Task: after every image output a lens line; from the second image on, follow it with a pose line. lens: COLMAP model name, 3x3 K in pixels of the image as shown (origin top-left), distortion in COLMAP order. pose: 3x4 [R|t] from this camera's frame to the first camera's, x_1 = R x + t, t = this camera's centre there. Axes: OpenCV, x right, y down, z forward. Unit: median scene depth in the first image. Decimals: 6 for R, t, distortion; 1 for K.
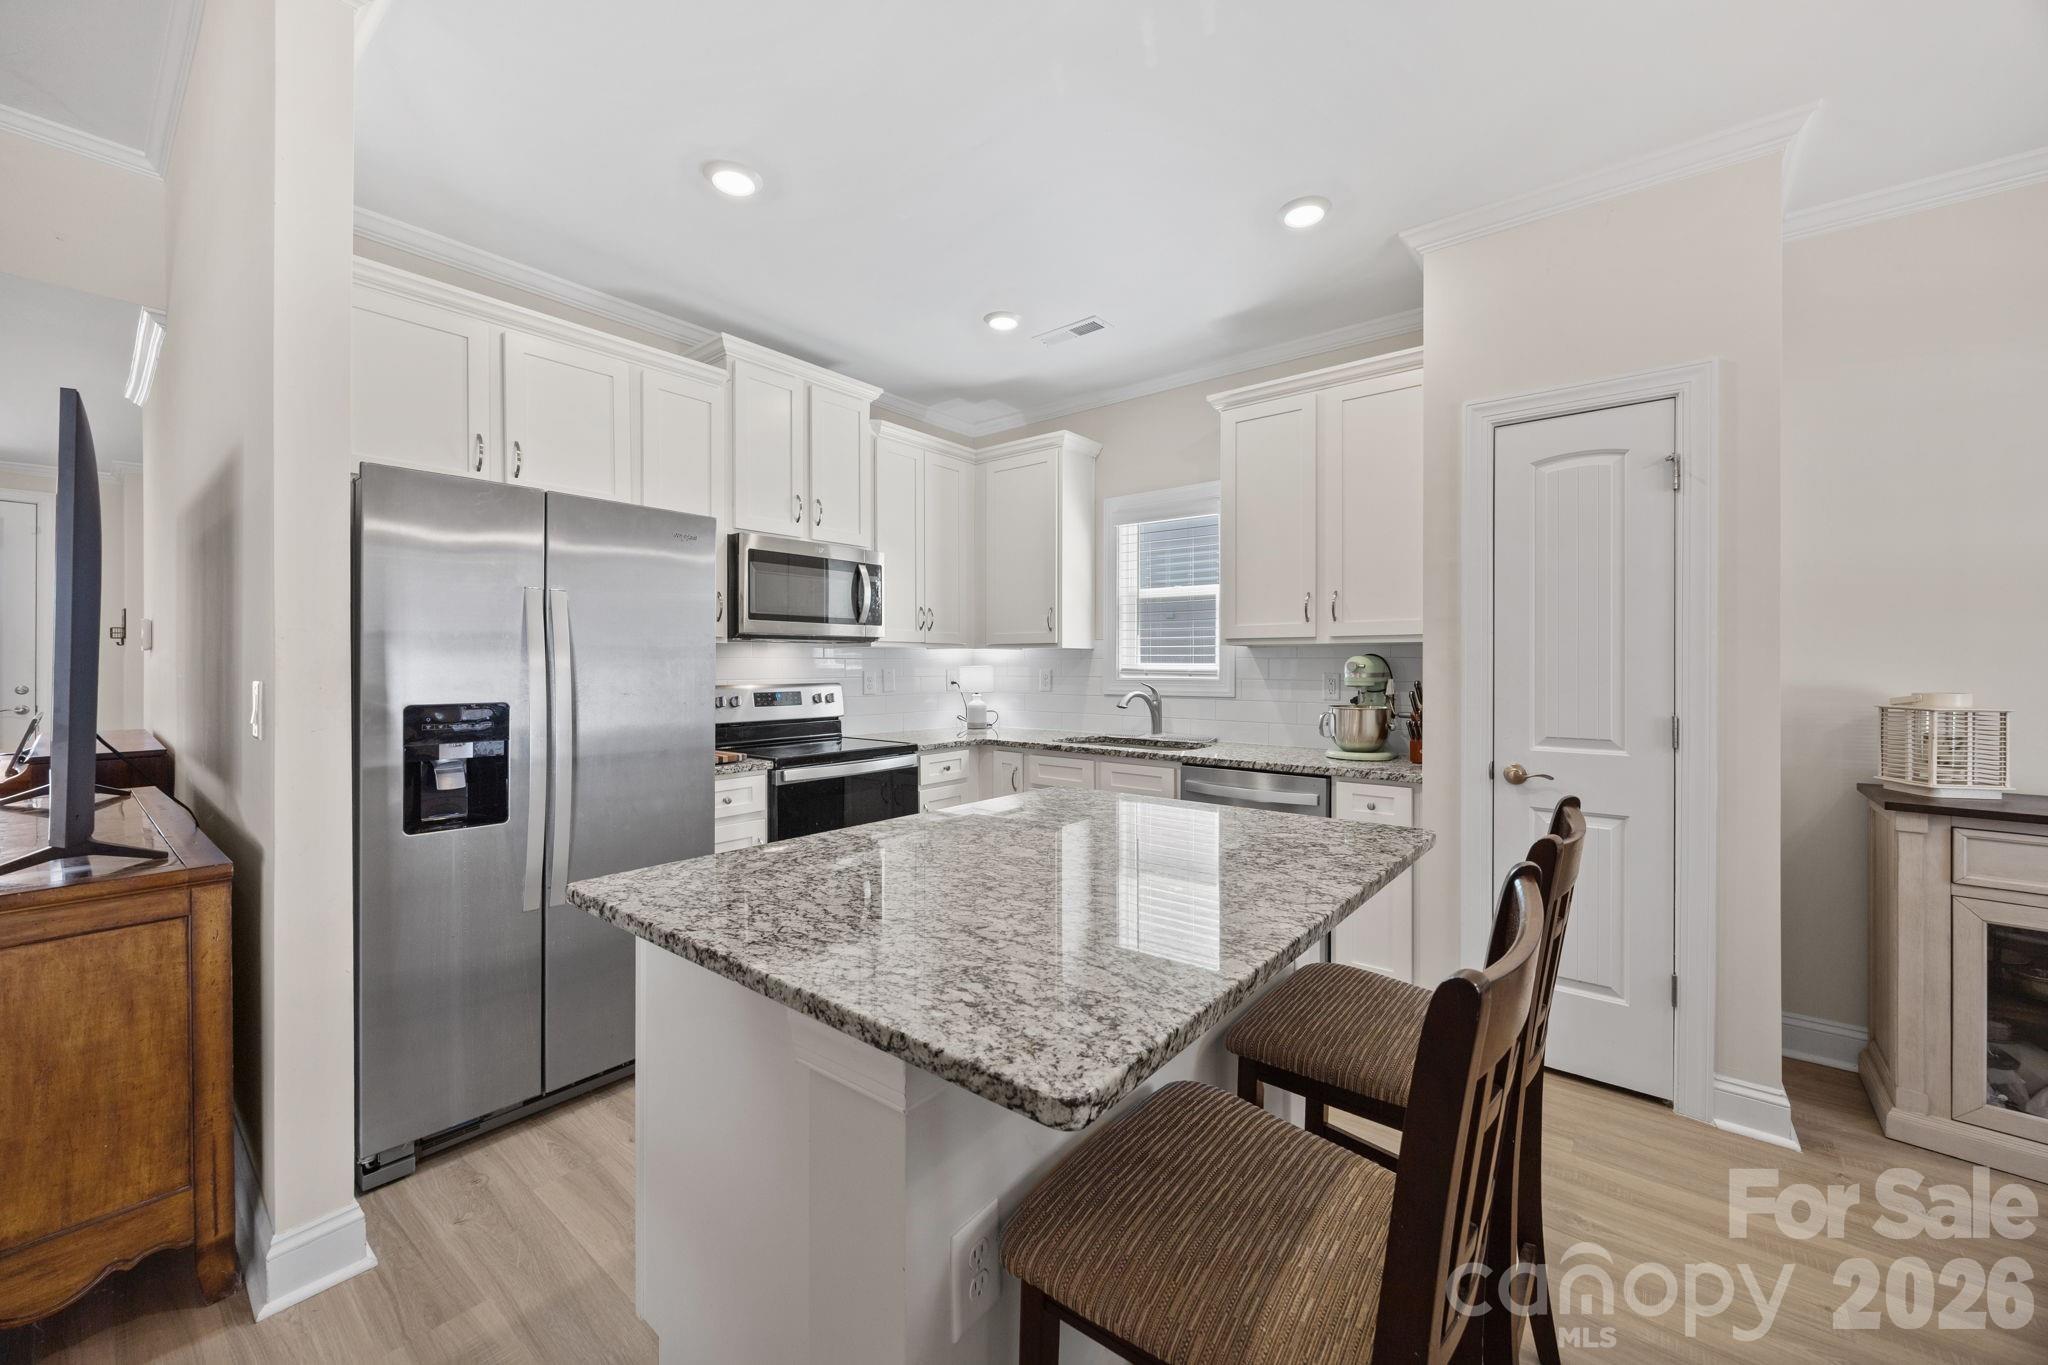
lens RADIAL K [[789.4, 0, 1023.6], [0, 789.4, 669.2], [0, 0, 1]] dist [-0.001989, -0.000392]
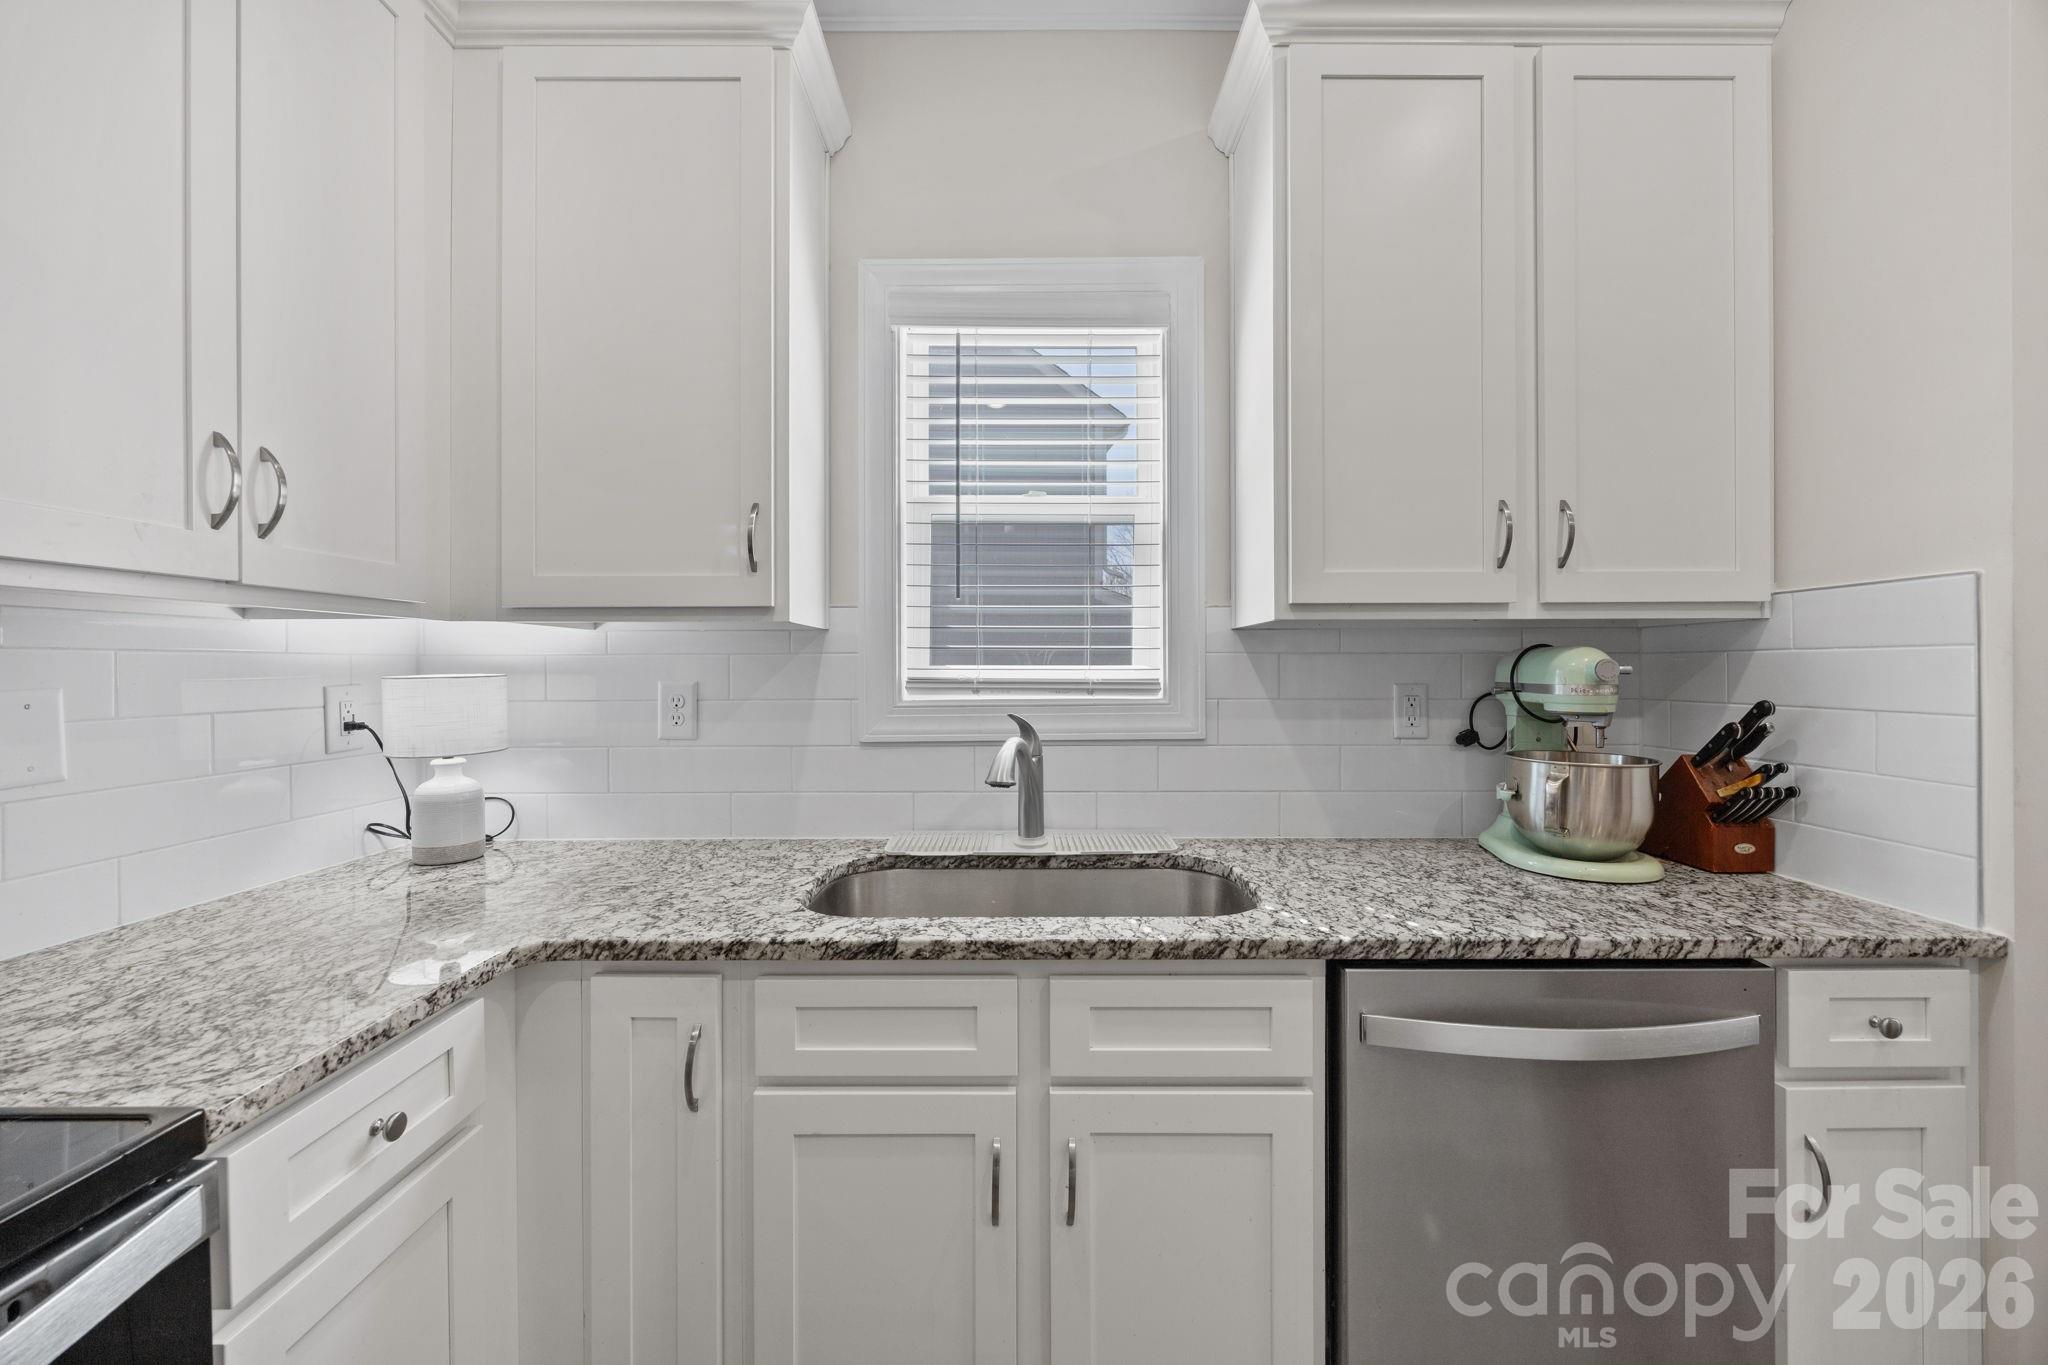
lens RADIAL K [[789.4, 0, 1023.6], [0, 789.4, 669.2], [0, 0, 1]] dist [-0.001989, -0.000392]
pose [[0.772230, -0.001609, 0.635341, -0.148431], [0.006189, 0.999968, -0.004989, -0.004931], [-0.635313, 0.007785, 0.772215, 1.055162]]
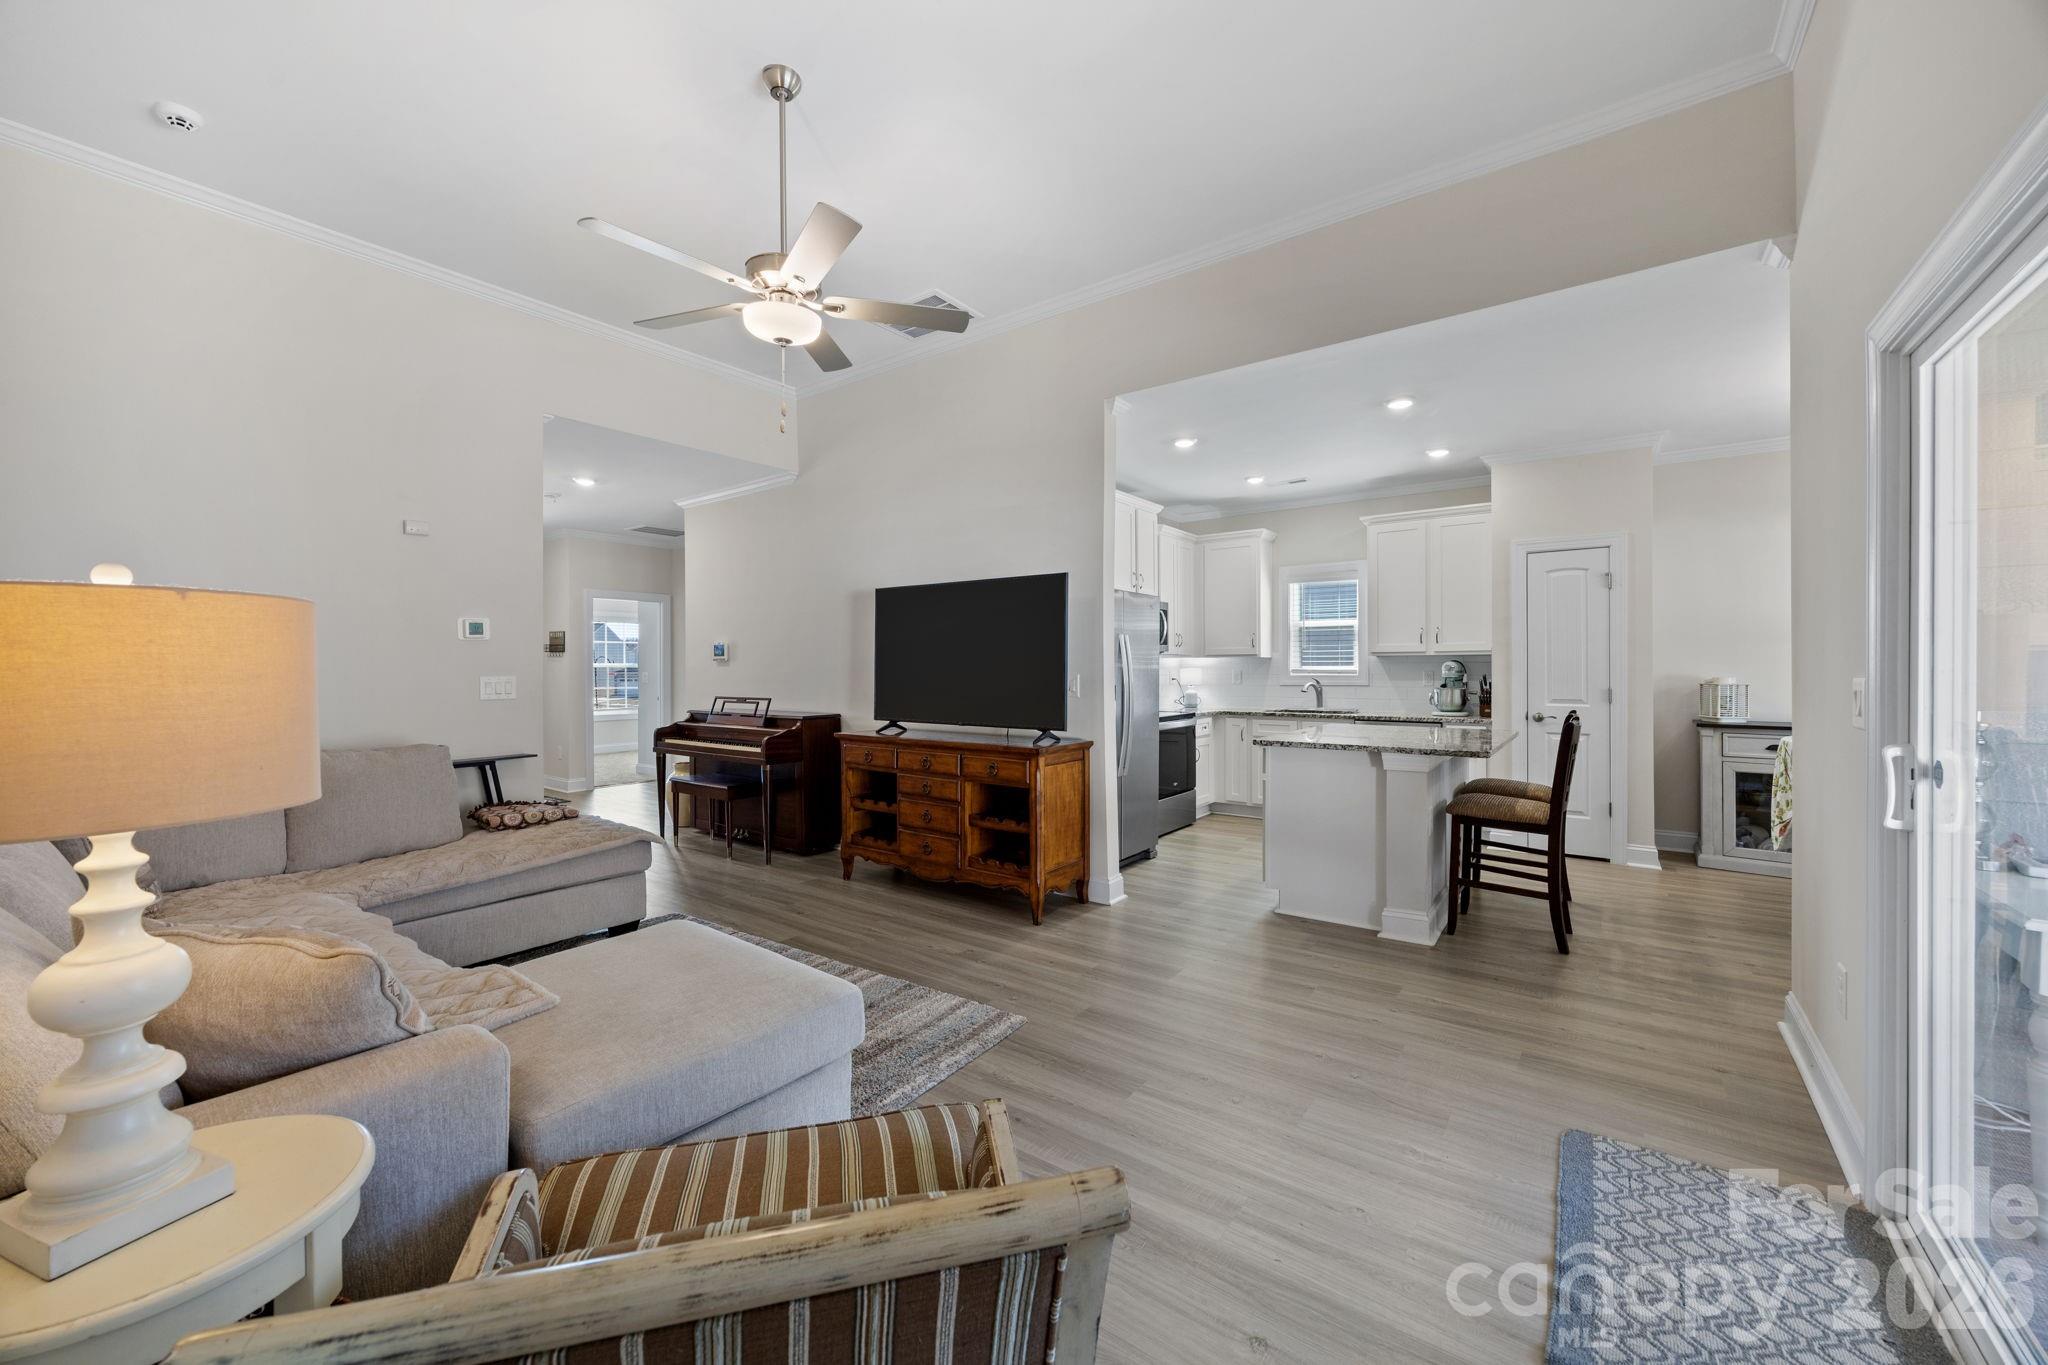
lens RADIAL K [[789.4, 0, 1023.6], [0, 789.4, 669.2], [0, 0, 1]] dist [-0.001989, -0.000392]
pose [[0.999169, -0.004284, 0.040528, -0.834797], [0.004536, 0.999971, -0.006119, 0.010516], [-0.040501, 0.006298, 0.999160, -1.053027]]
